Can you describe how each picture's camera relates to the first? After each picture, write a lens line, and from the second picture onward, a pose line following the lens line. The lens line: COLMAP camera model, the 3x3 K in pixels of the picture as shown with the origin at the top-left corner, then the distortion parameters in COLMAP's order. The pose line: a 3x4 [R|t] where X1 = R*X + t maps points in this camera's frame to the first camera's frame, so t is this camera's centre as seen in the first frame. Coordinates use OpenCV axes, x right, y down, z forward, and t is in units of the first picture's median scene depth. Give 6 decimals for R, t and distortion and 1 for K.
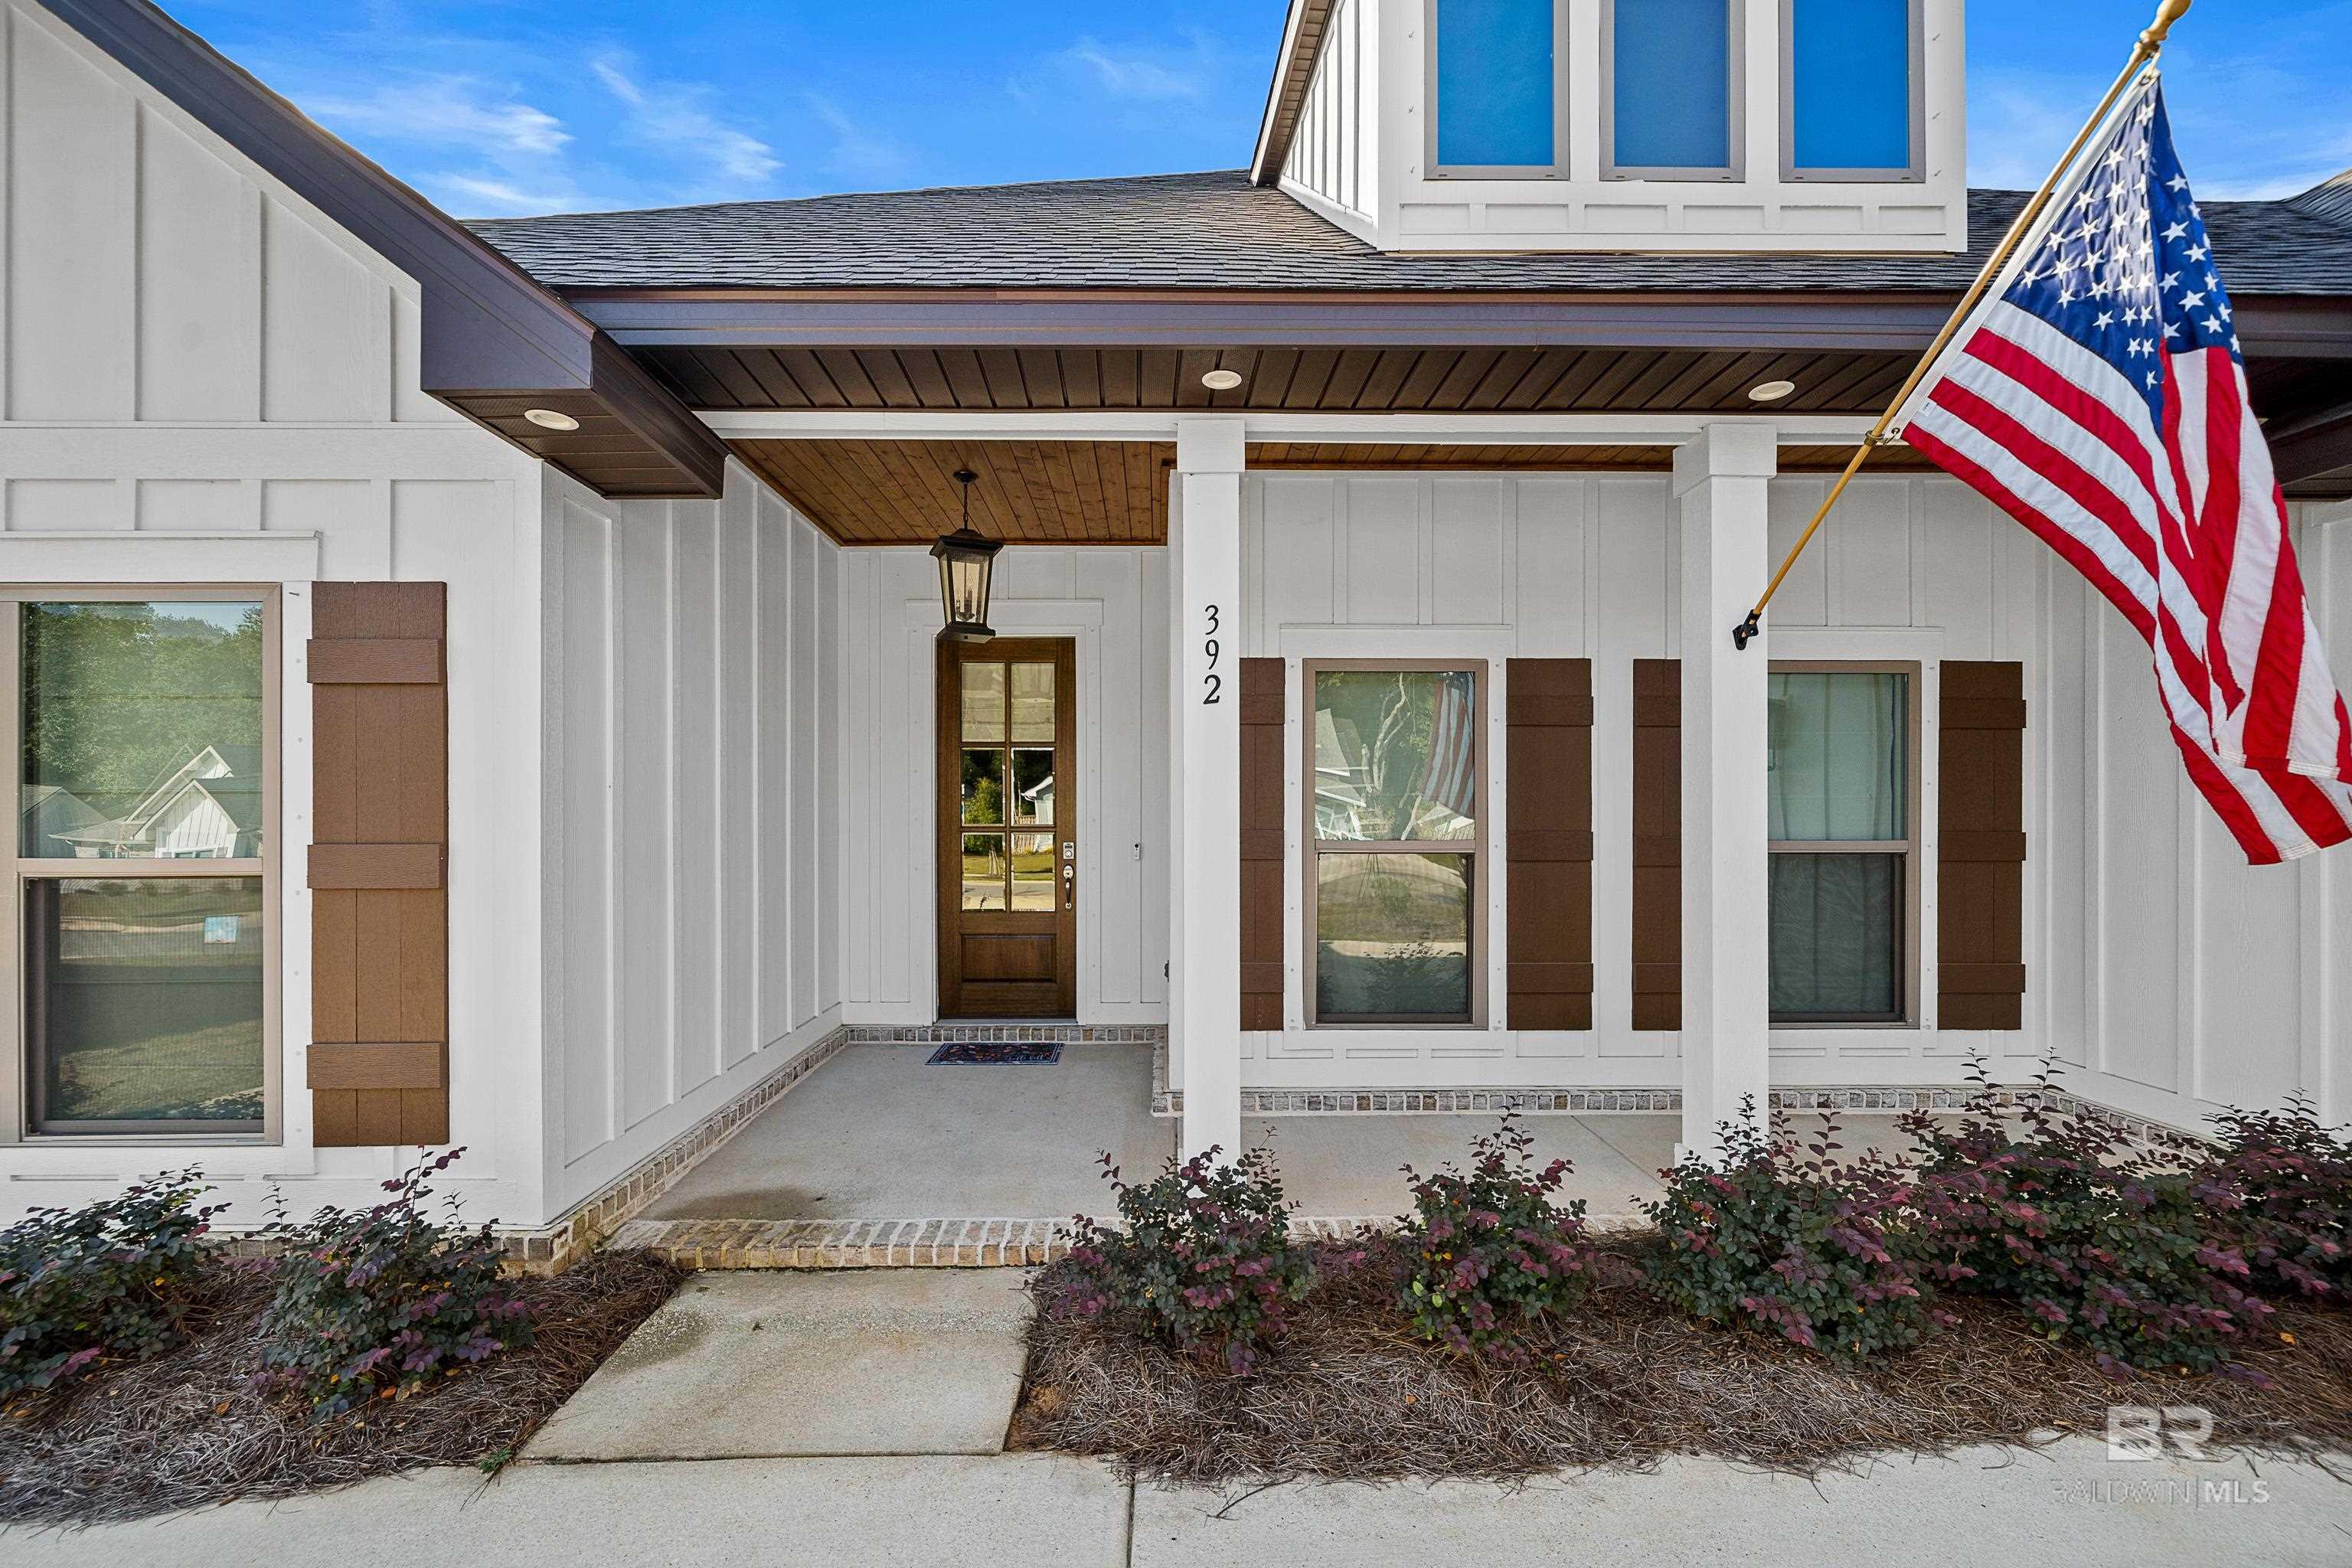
lens RADIAL K [[917.3, 0, 1164.4], [0, 917.3, 800.5], [0, 0, 1]] dist [-0.000195, -0.000025]
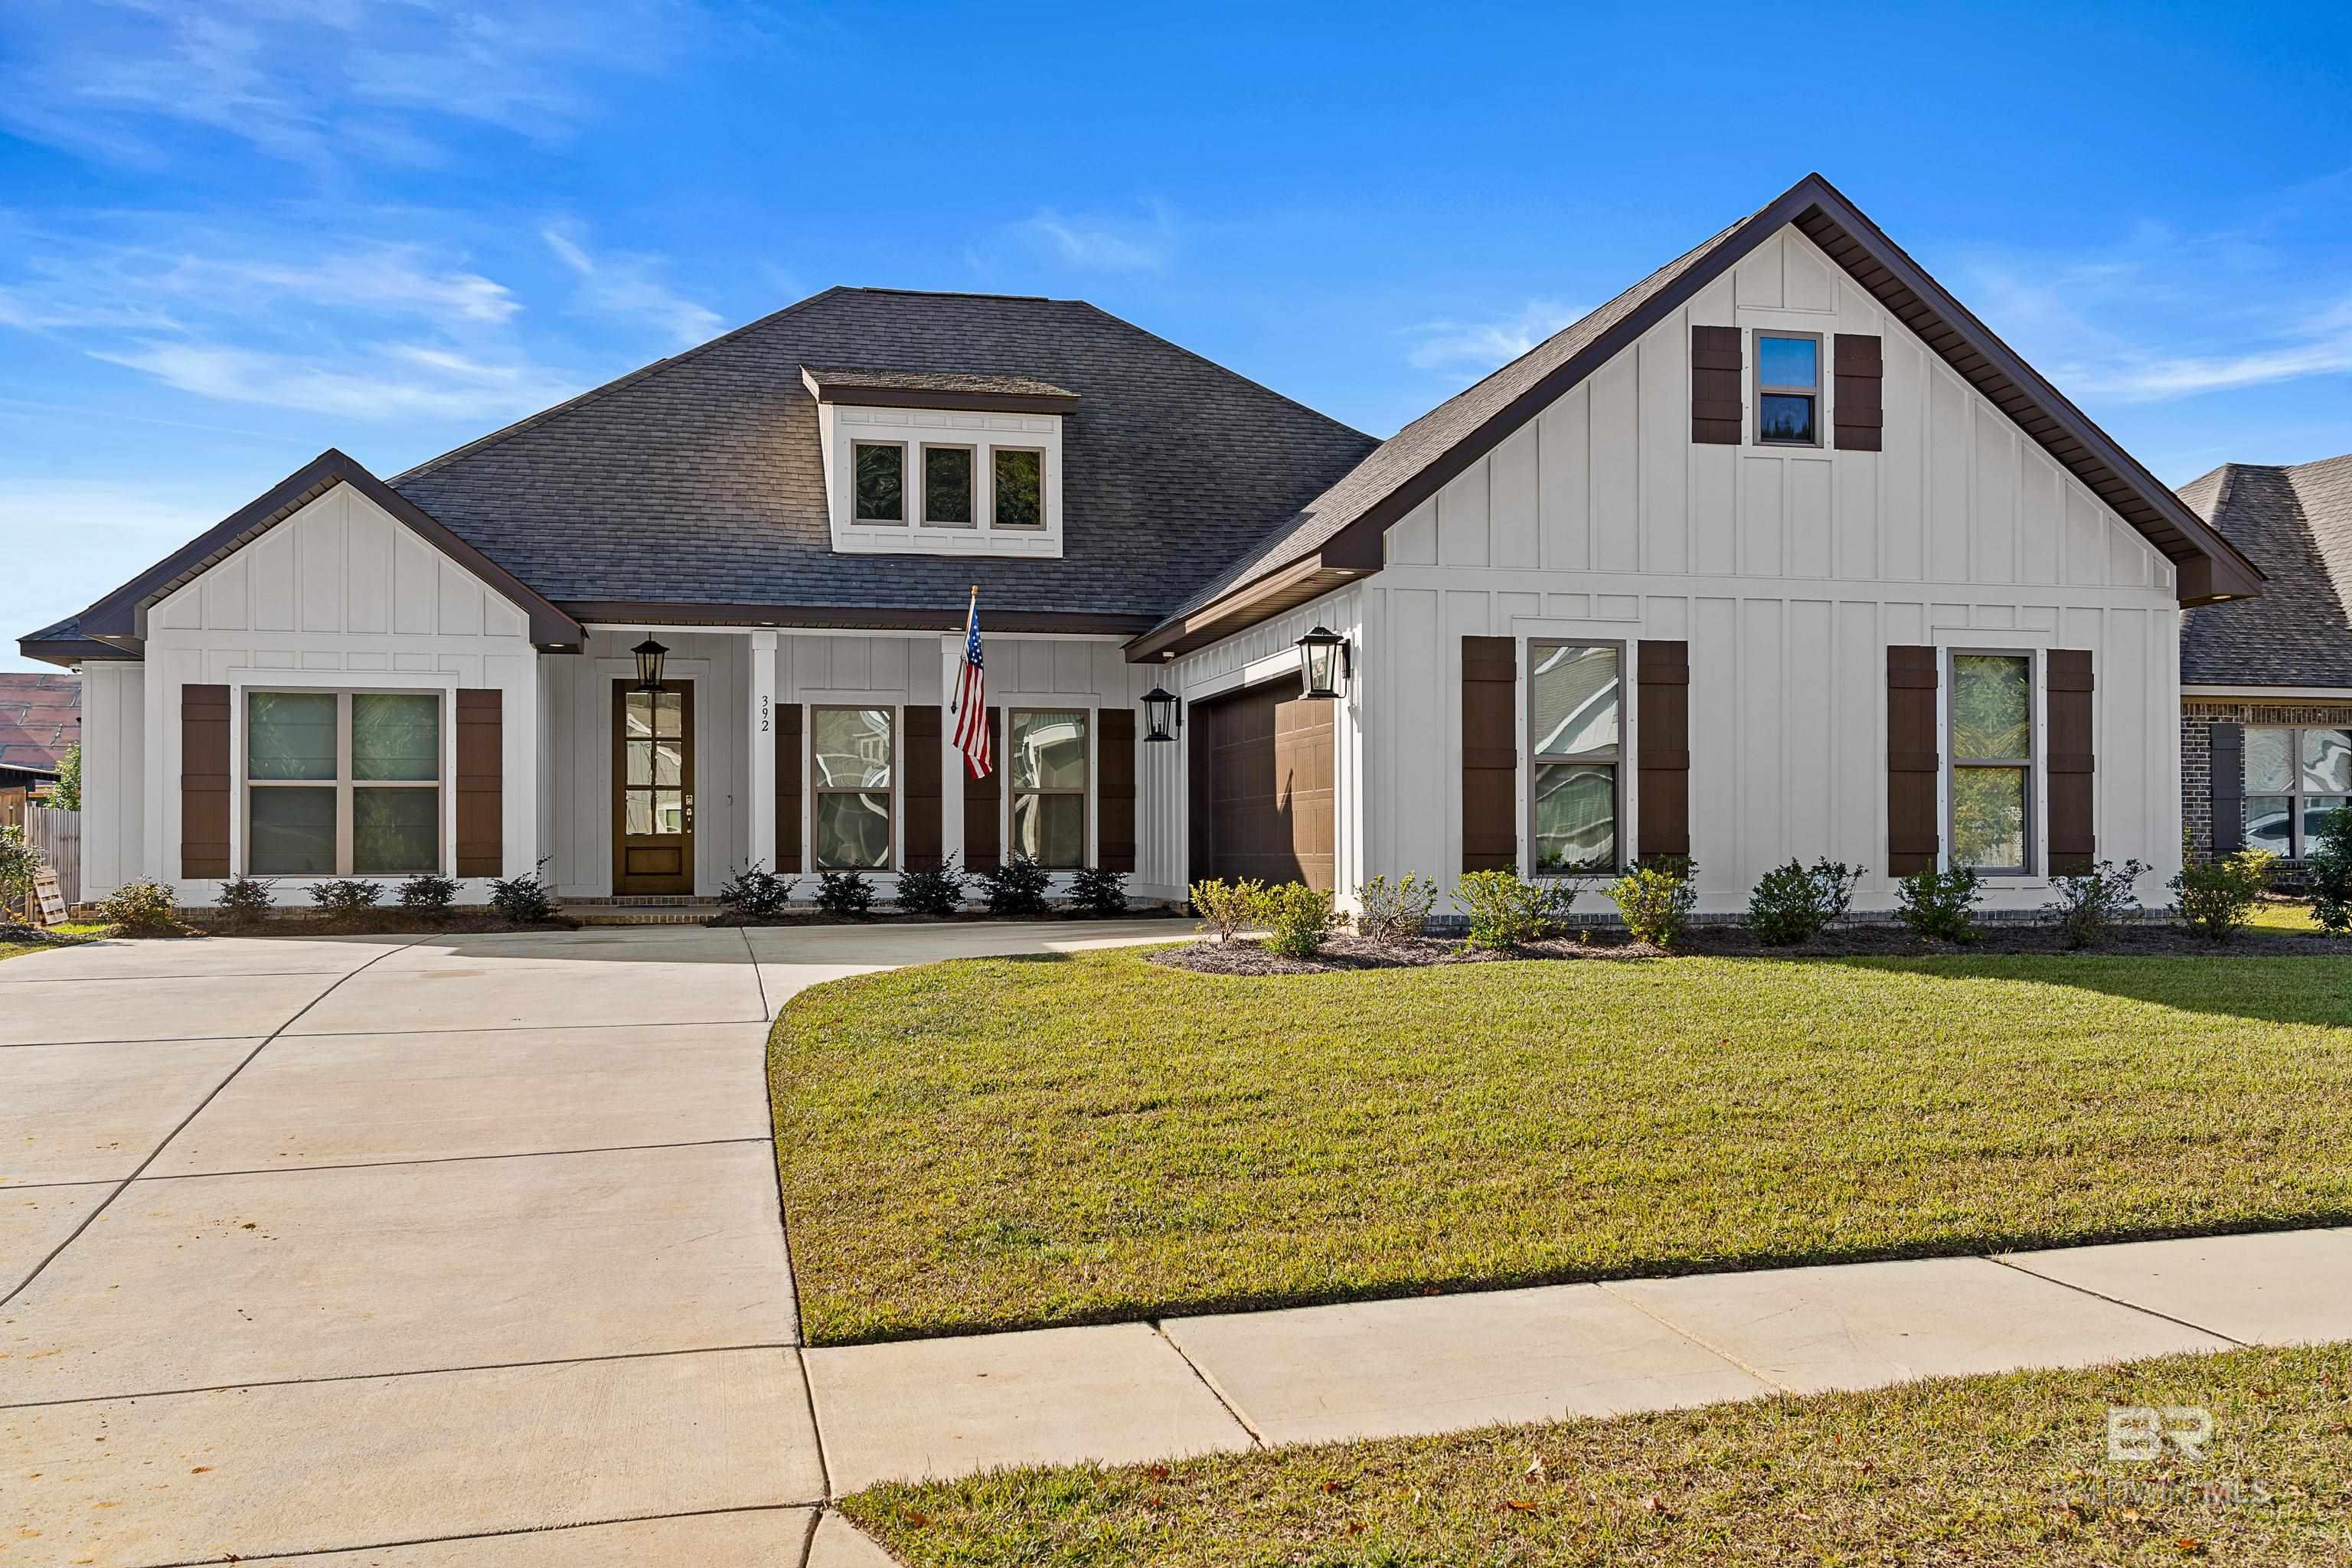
lens RADIAL K [[2016.5, 0, 1173.7], [0, 2016.5, 810.8], [0, 0, 1]] dist [0.059254, -0.064614]
pose [[0.976531, 0.000935, 0.215376, -0.043058], [0.001220, 0.999951, -0.009872, 0.148755], [-0.215375, 0.009903, 0.976481, -3.880673]]
